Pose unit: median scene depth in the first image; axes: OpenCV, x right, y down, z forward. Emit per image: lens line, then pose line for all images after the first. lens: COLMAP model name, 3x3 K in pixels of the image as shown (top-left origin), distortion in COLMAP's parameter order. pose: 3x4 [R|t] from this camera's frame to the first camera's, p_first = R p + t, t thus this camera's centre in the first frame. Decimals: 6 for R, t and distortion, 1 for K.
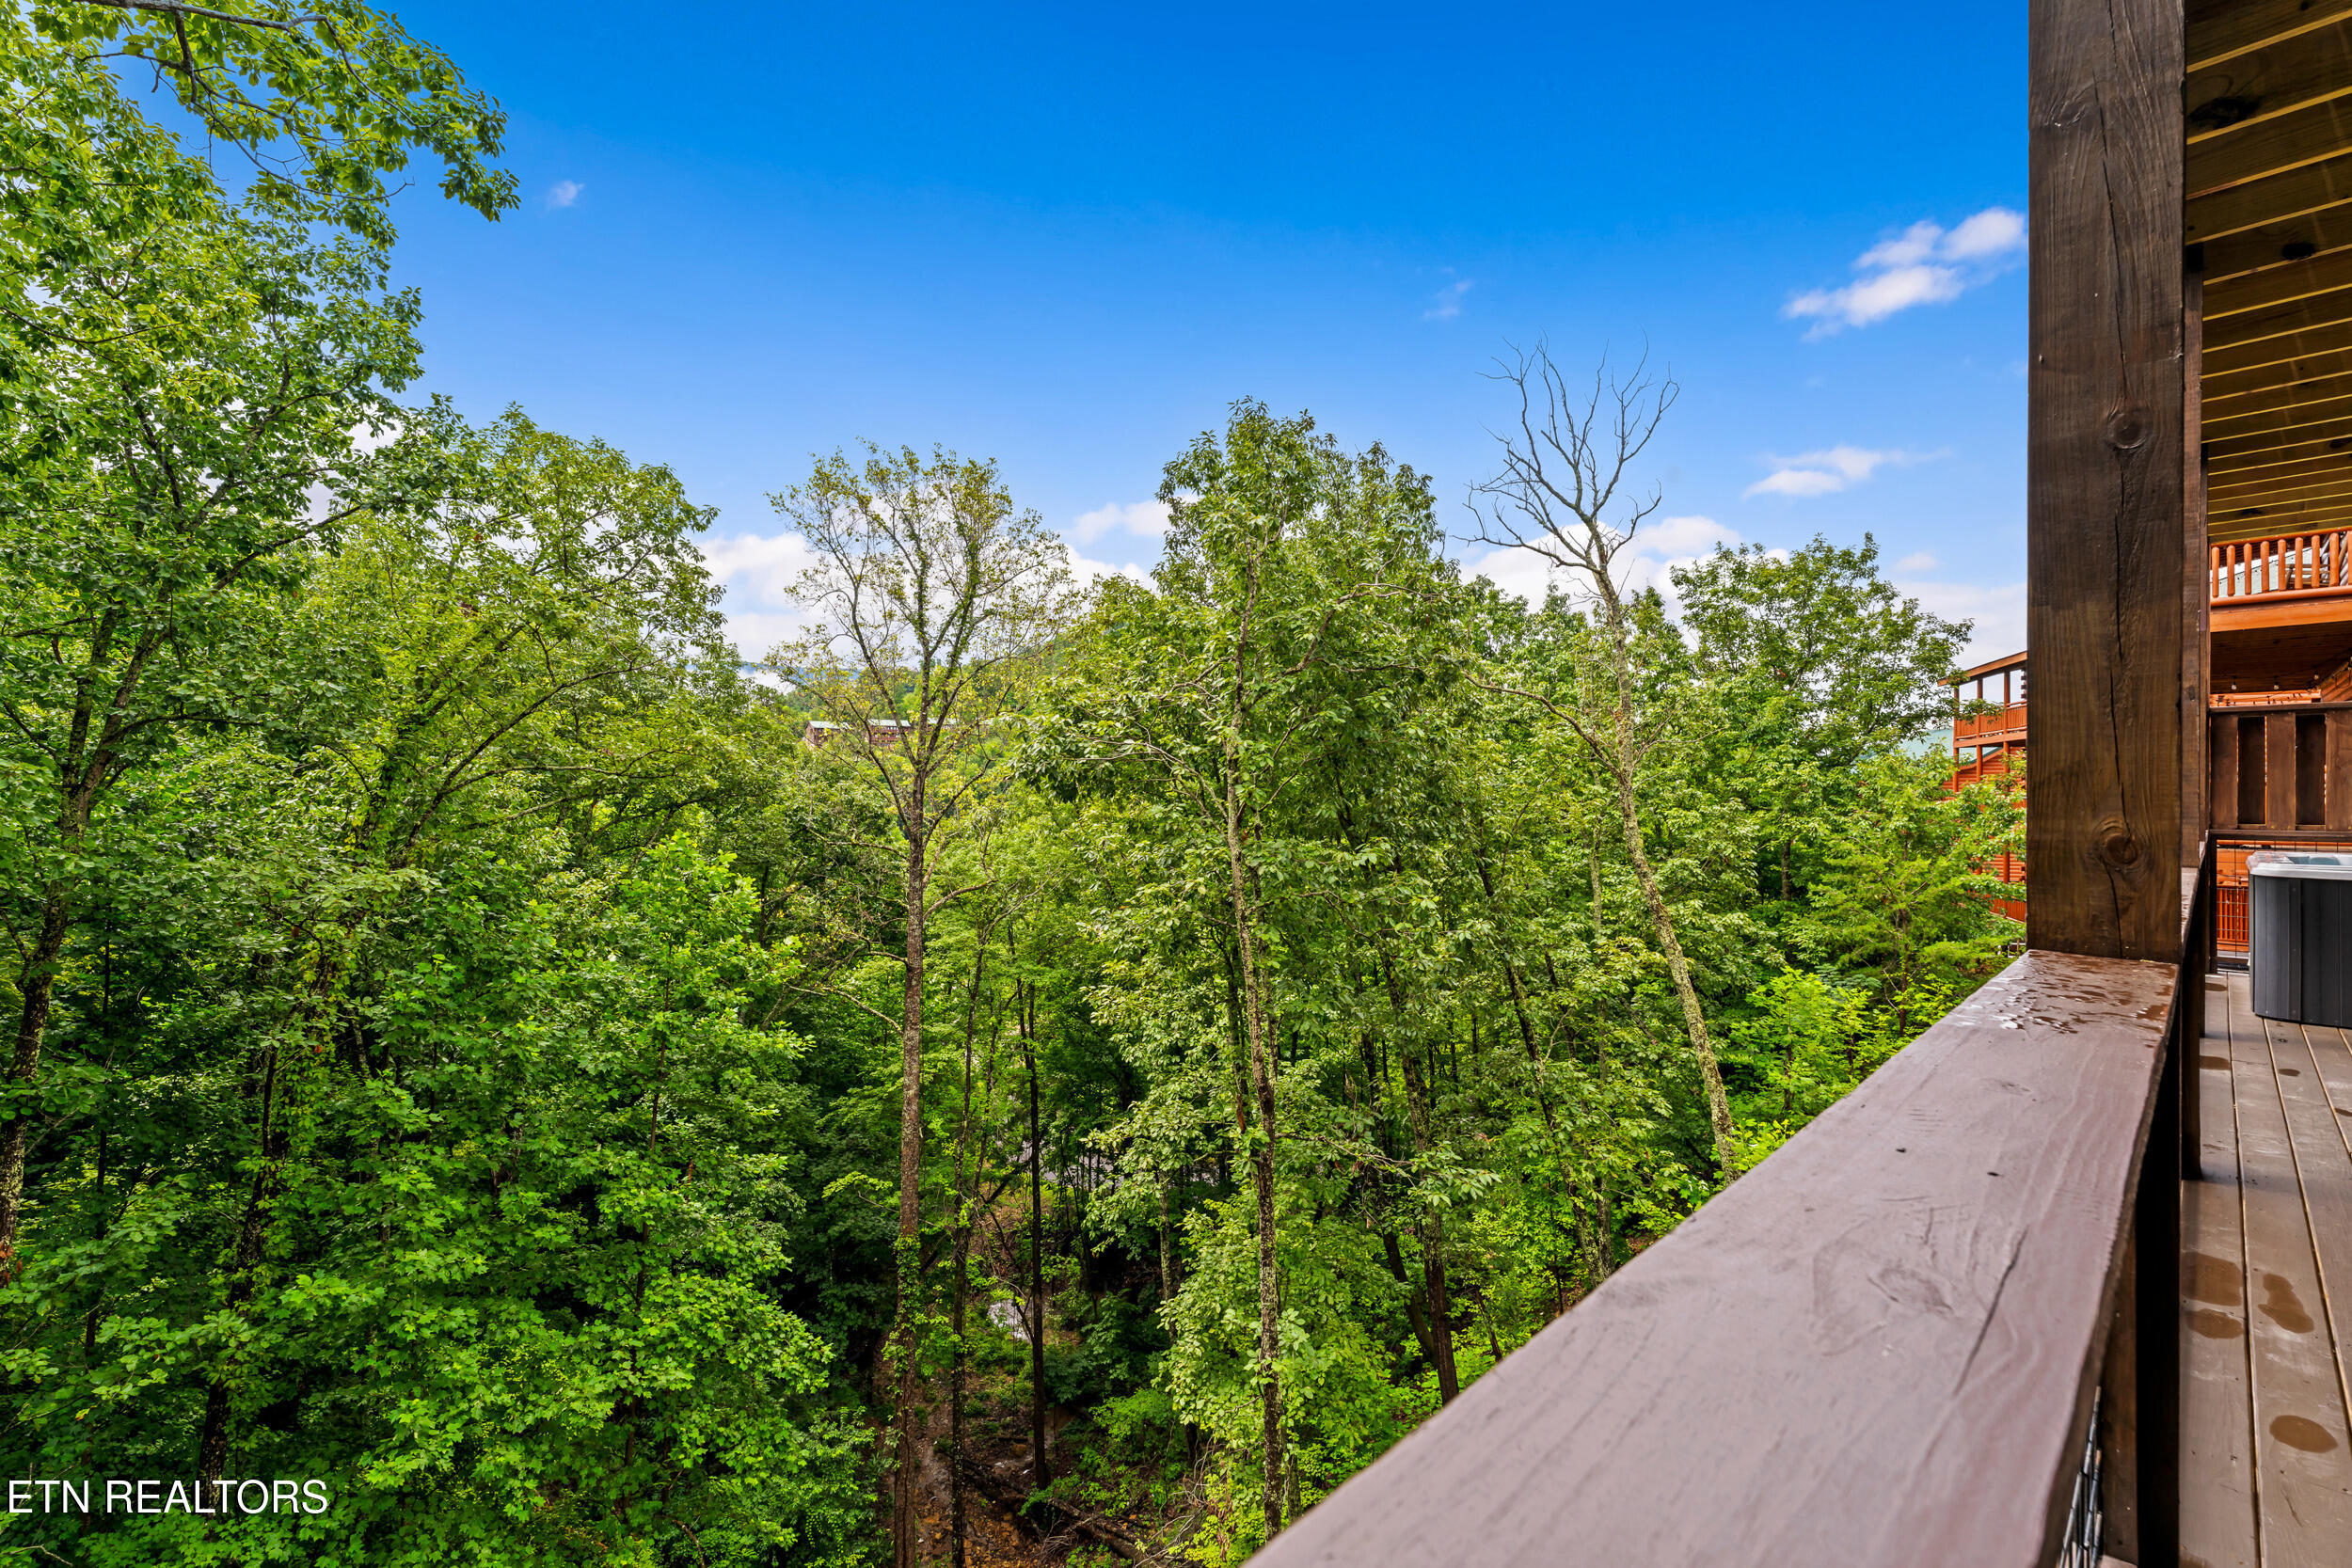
lens RADIAL K [[1018.2, 0, 1165.6], [0, 1018.2, 780.3], [0, 0, 1]] dist [-0.001797, 0.008070]
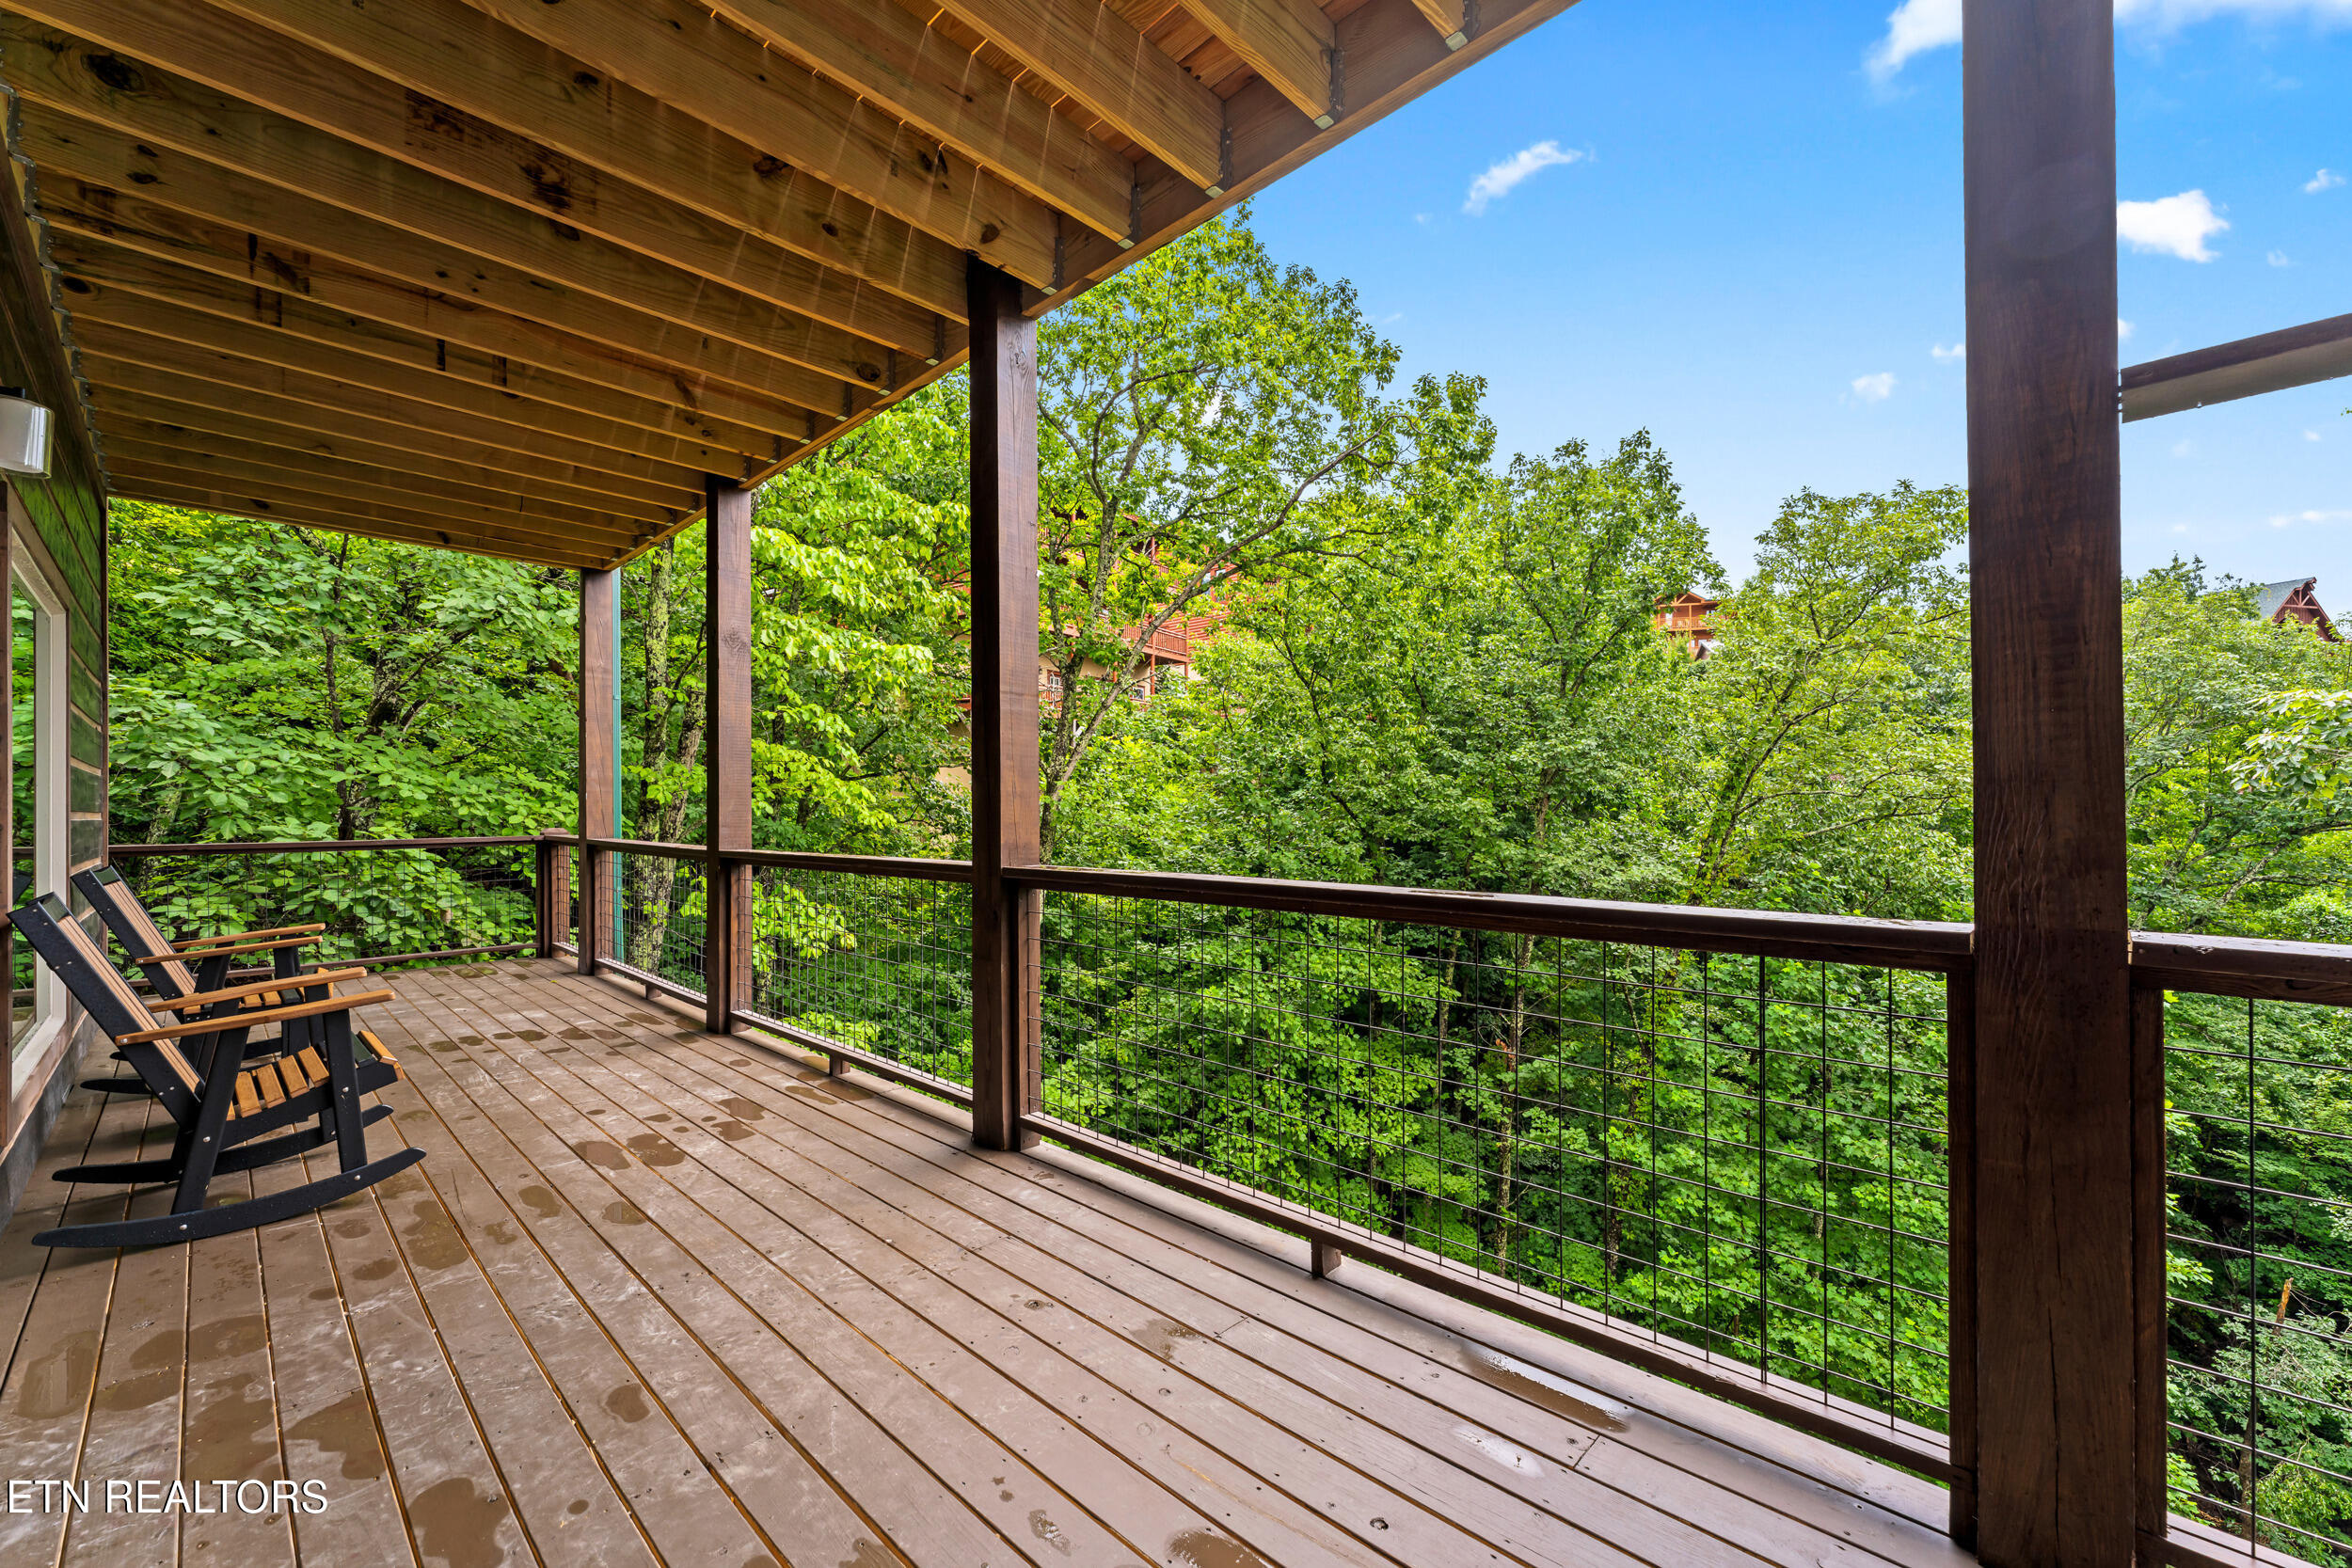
lens RADIAL K [[943.1, 0, 1186.3], [0, 943.1, 811.2], [0, 0, 1]] dist [-0.001281, -0.000154]
pose [[0.029681, -0.013759, -0.999465, 0.278510], [0.012584, 0.999831, -0.013391, 0.004457], [0.999480, -0.012180, 0.029849, 0.149571]]
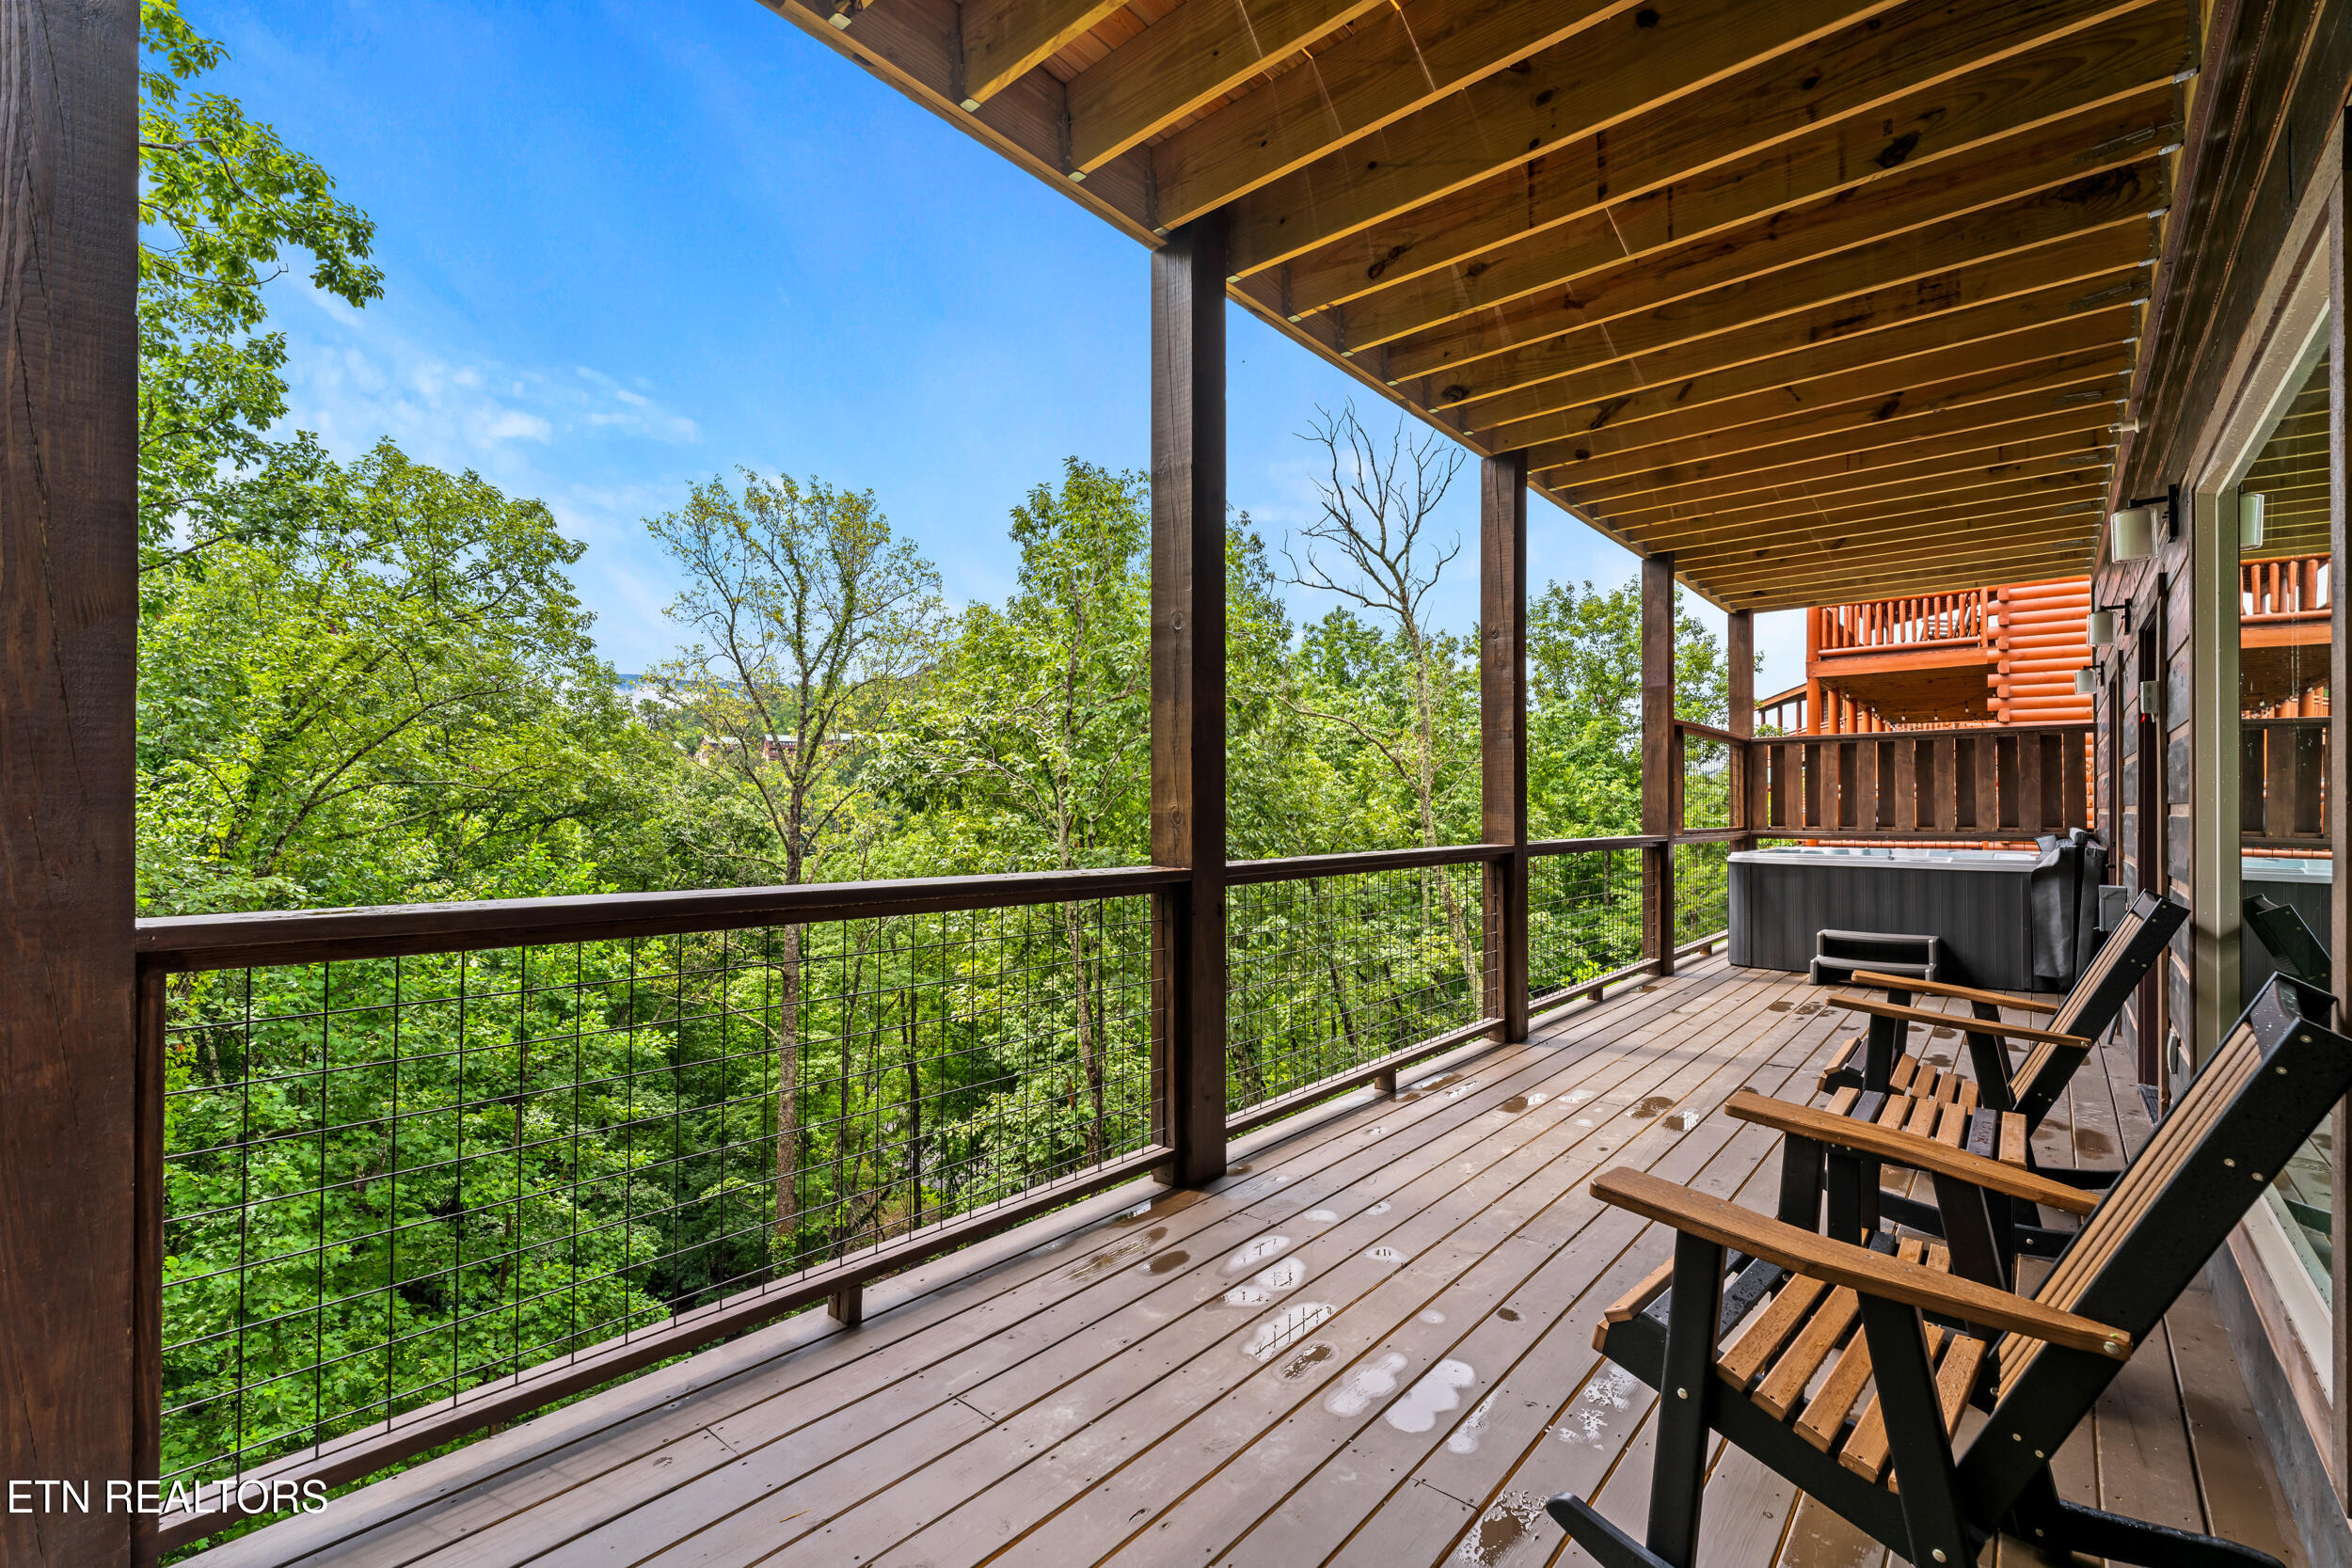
lens RADIAL K [[1017.6, 0, 1176.0], [0, 1017.6, 784.0], [0, 0, 1]] dist [0.000439, -0.000003]
pose [[0.995511, 0.002056, 0.094628, 0.050983], [-0.000829, 0.999915, -0.013008, 0.002023], [-0.094646, 0.012871, 0.995428, -0.081366]]
